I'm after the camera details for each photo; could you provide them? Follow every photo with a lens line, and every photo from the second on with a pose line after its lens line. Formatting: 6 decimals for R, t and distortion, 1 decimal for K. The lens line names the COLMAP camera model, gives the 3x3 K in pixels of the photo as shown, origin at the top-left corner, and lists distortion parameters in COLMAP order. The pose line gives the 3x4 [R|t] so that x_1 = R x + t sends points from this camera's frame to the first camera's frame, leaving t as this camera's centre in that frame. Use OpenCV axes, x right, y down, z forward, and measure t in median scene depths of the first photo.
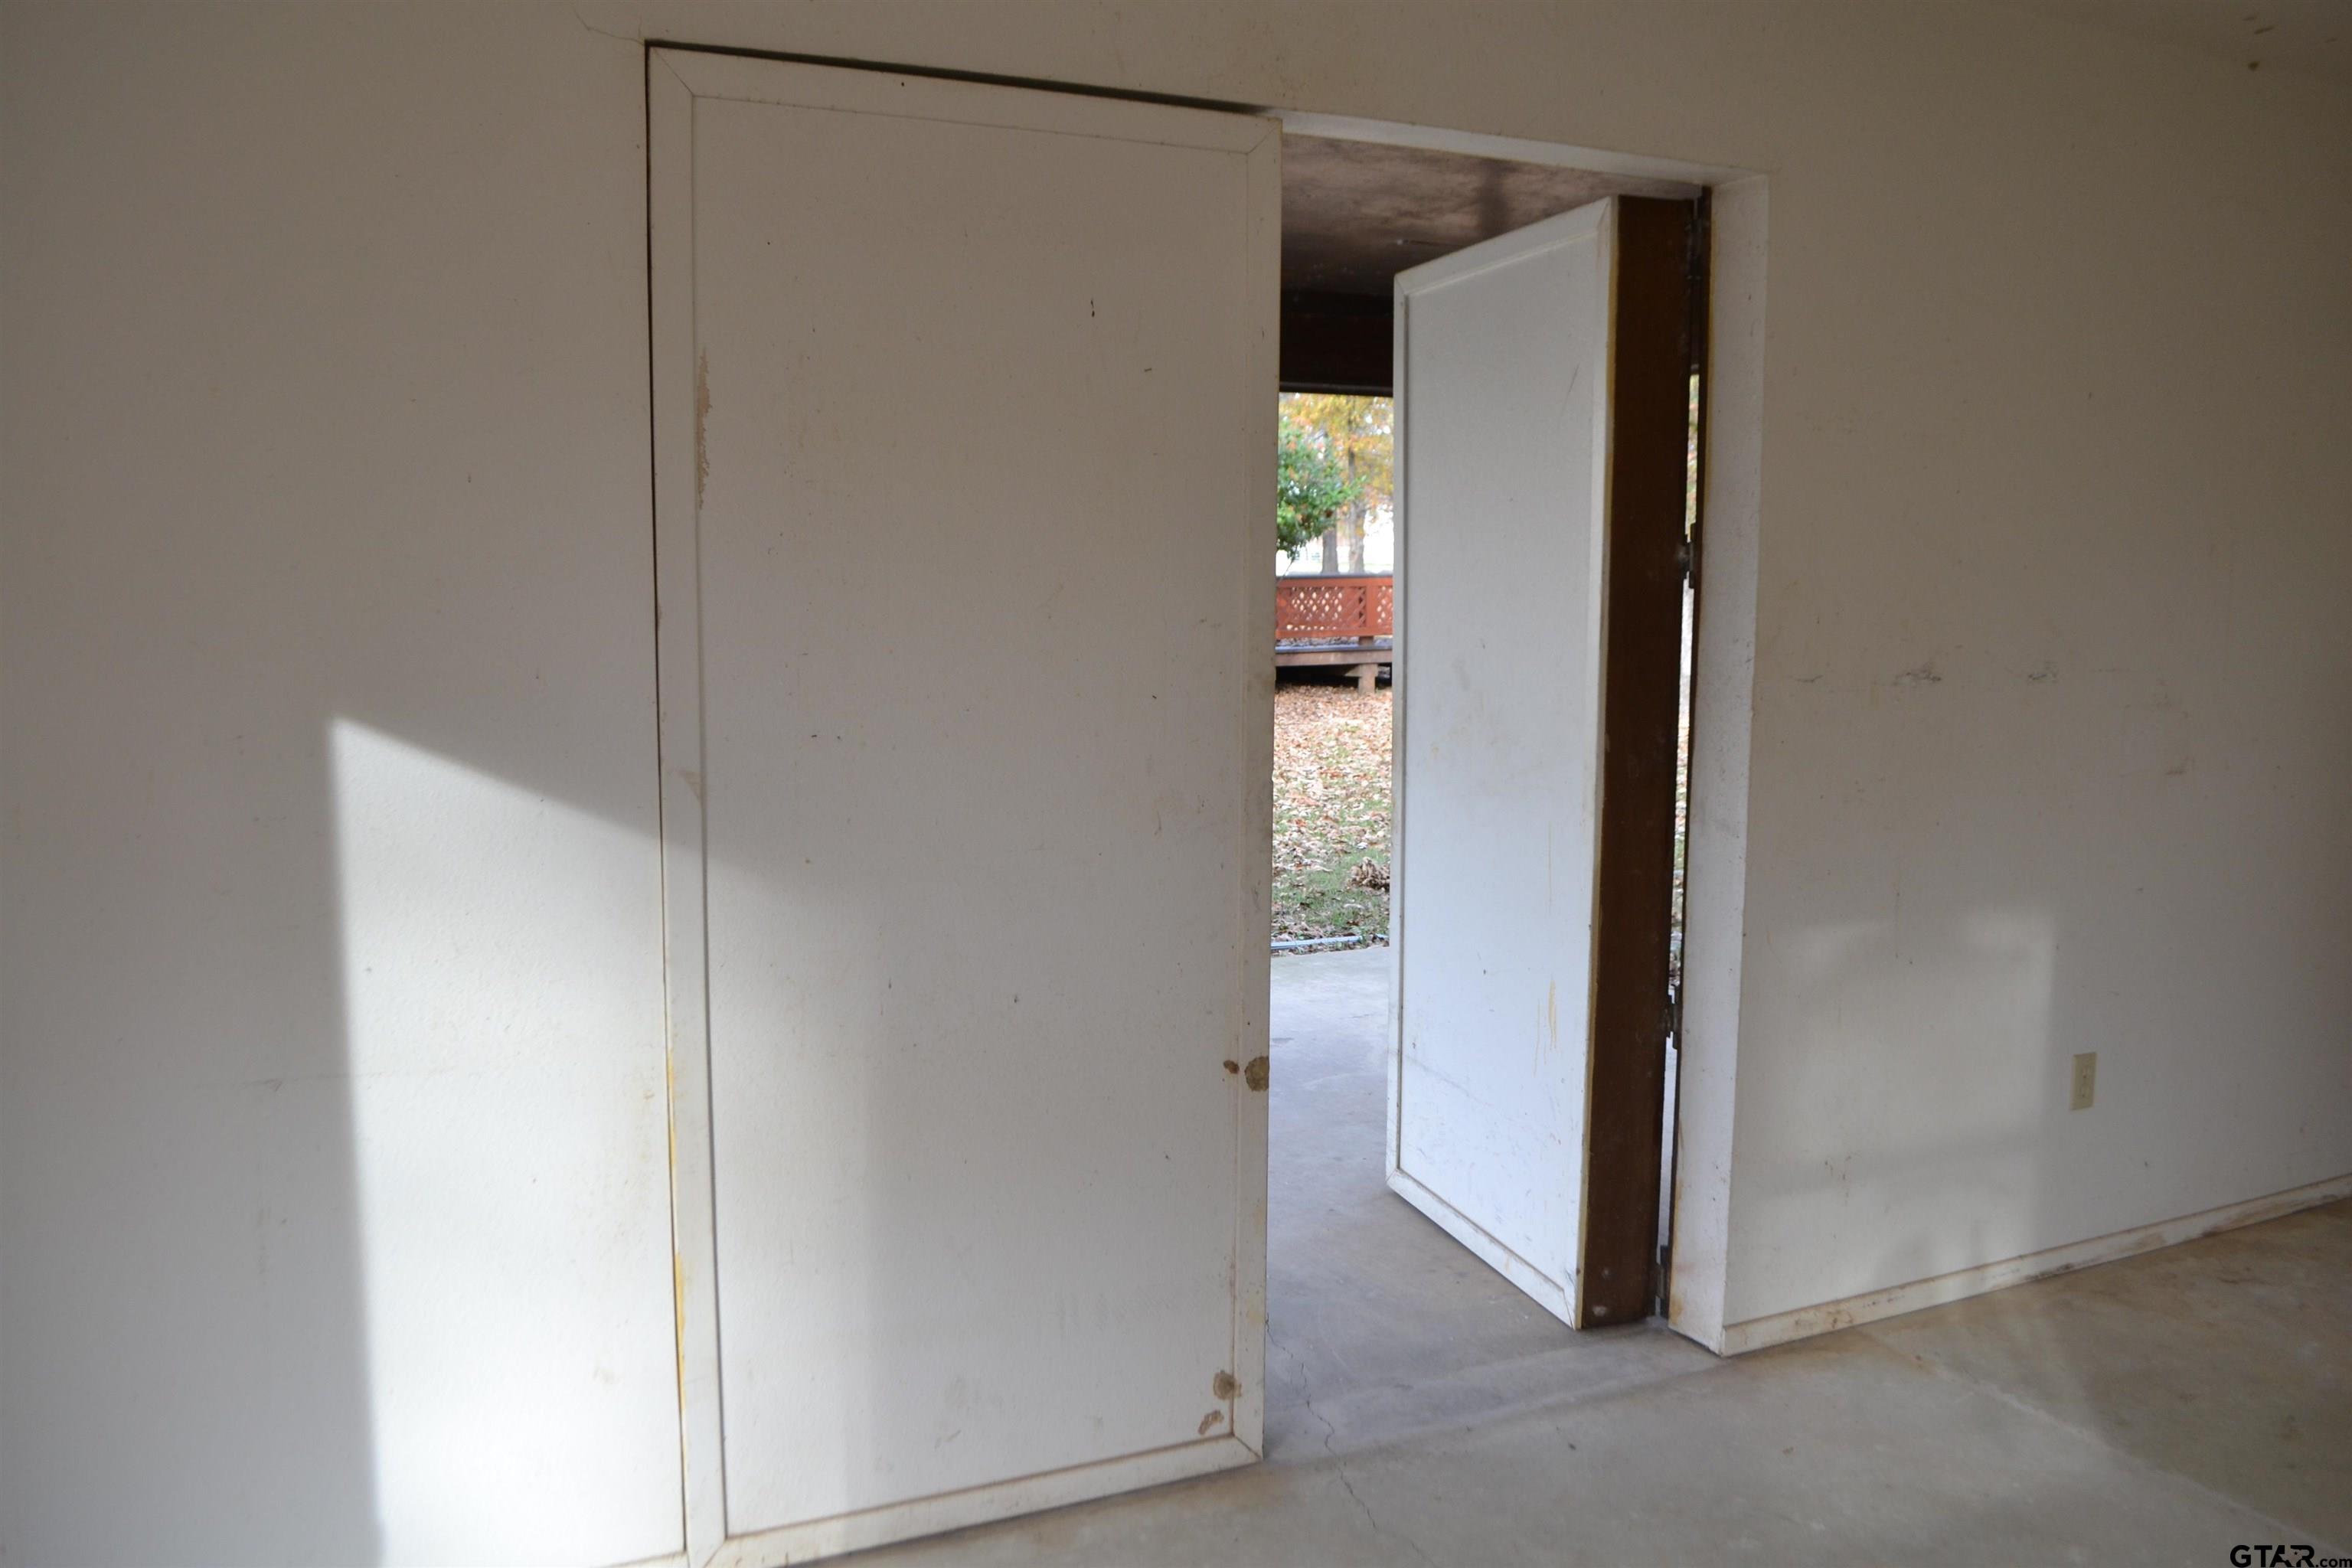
lens RADIAL K [[1890.7, 0, 1171.8], [0, 1890.7, 790.0], [0, 0, 1]] dist [-0.079283, 0.008342]
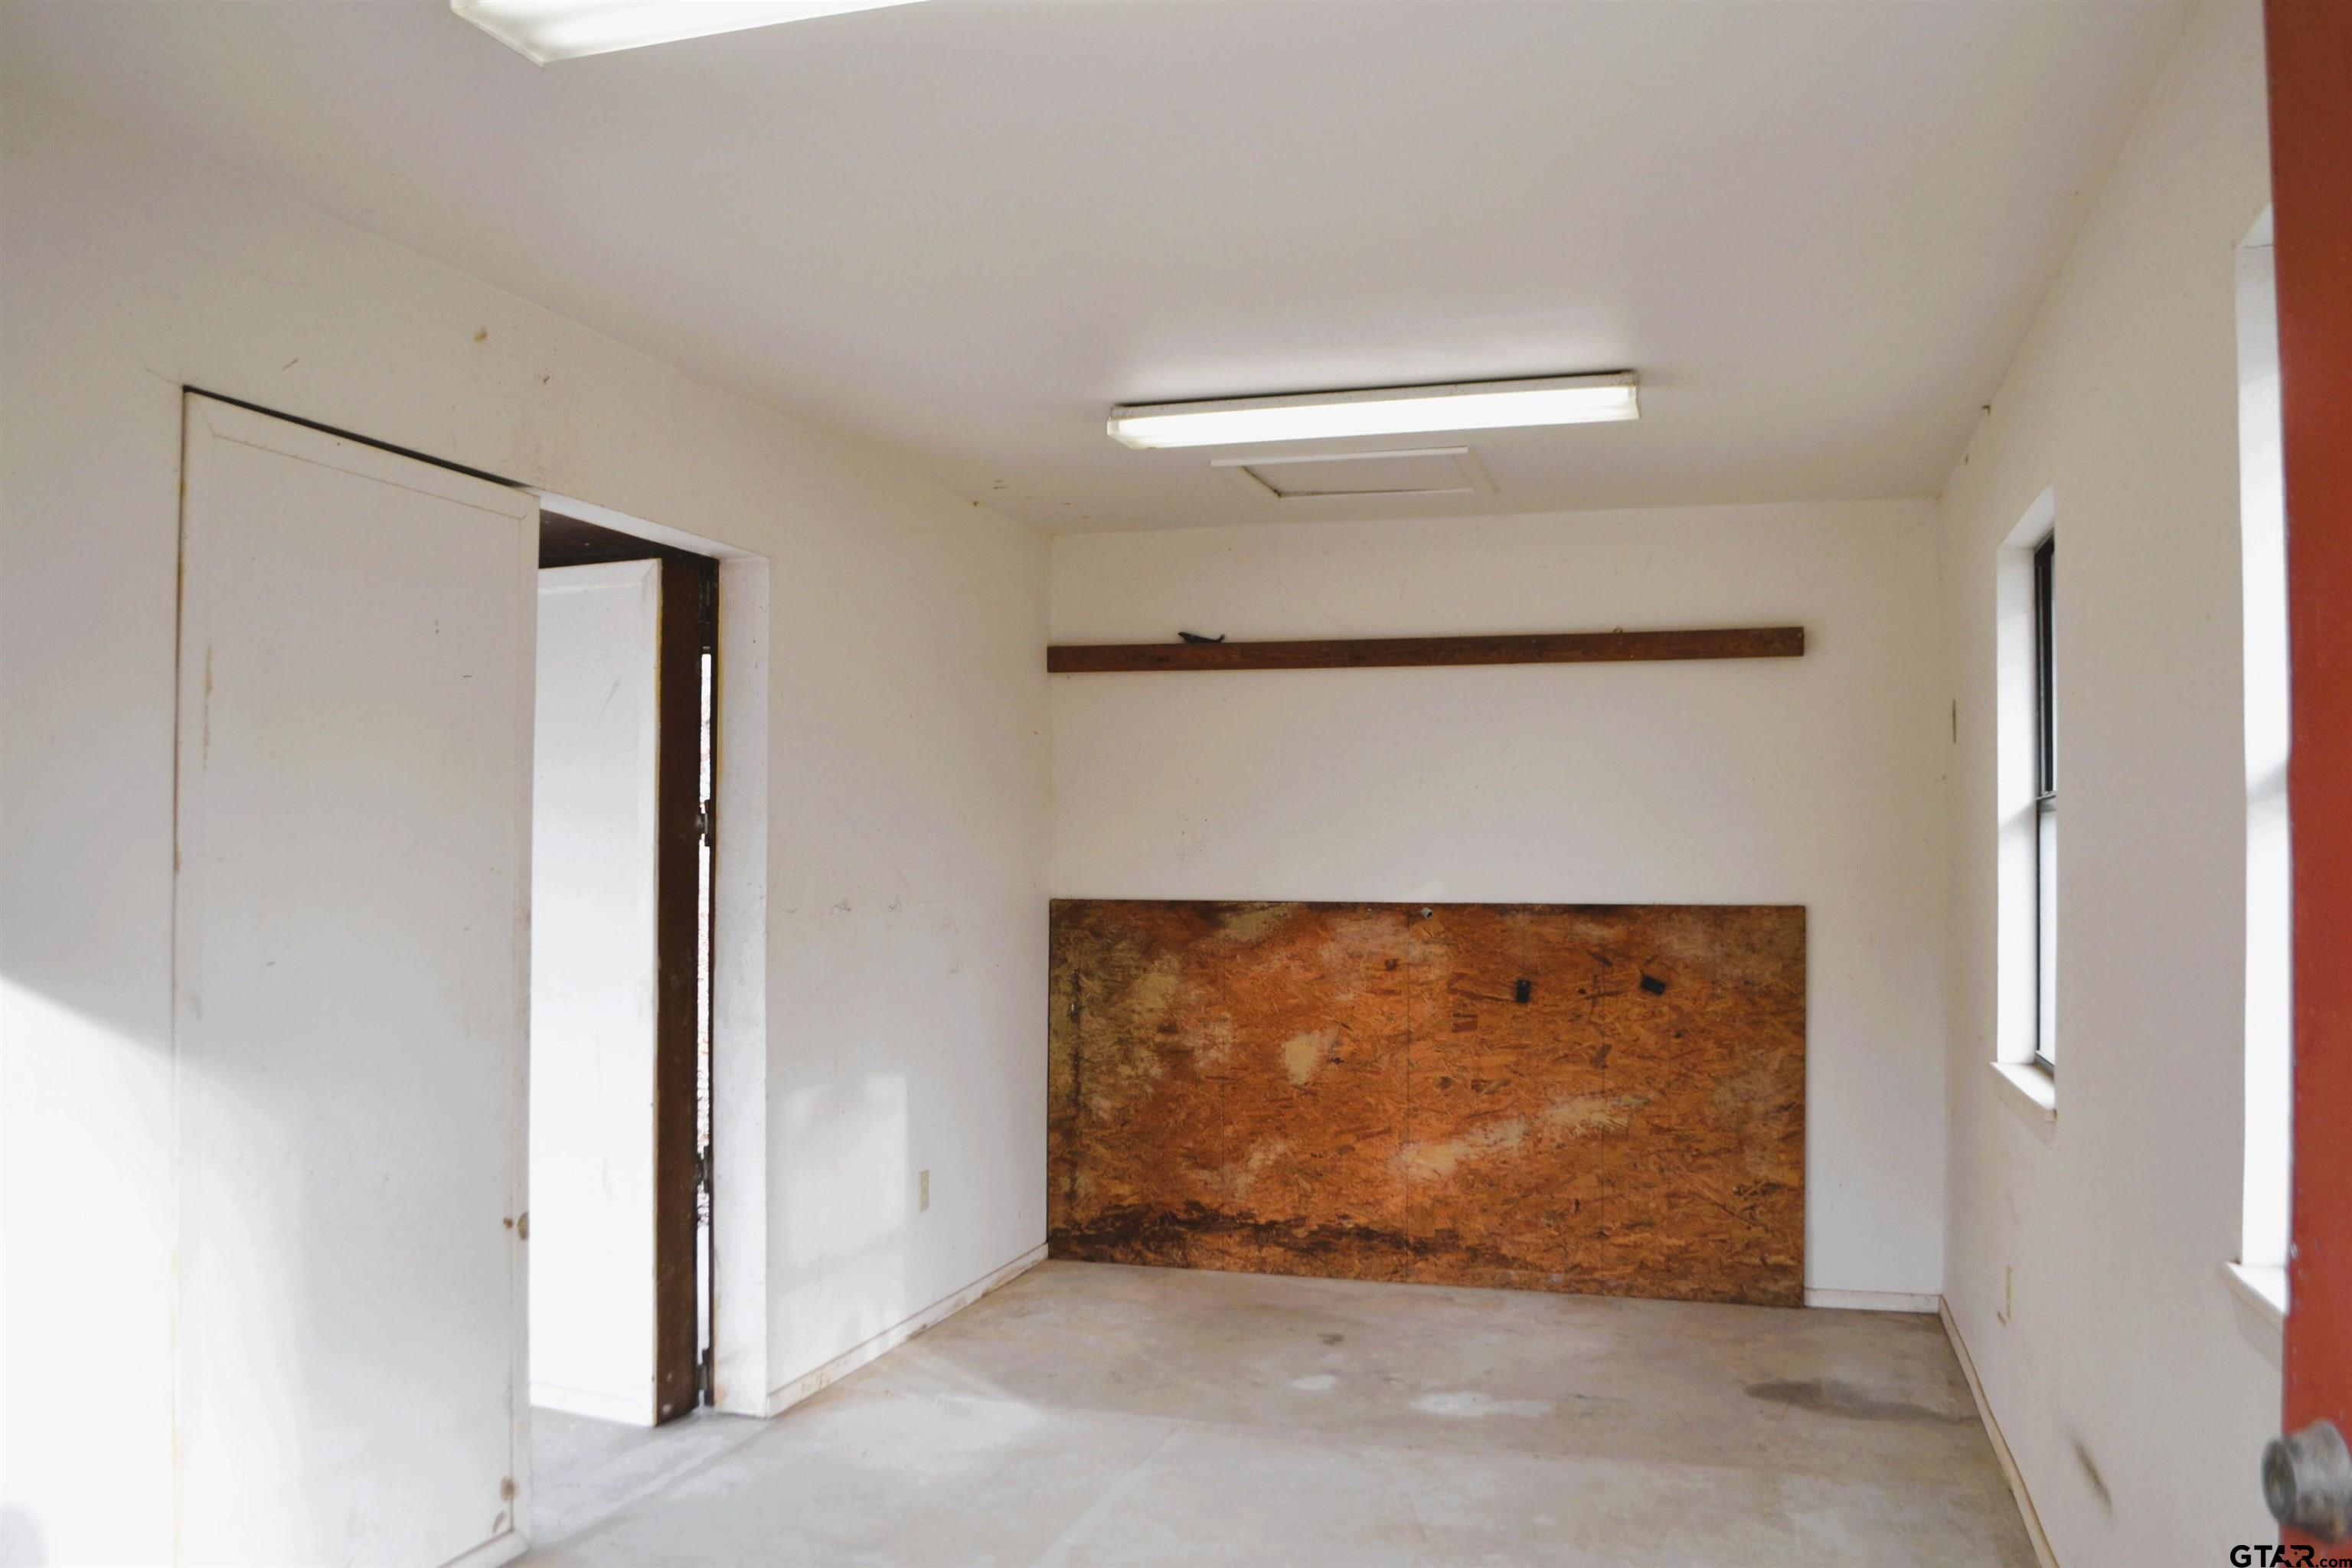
lens RADIAL K [[1890.7, 0, 1181.3], [0, 1890.7, 782.3], [0, 0, 1]] dist [-0.079283, 0.008342]
pose [[0.673502, 0.027853, 0.738660, -0.500759], [0.081125, 0.990468, -0.111317, 0.025929], [-0.734720, 0.134896, 0.664823, -0.164322]]
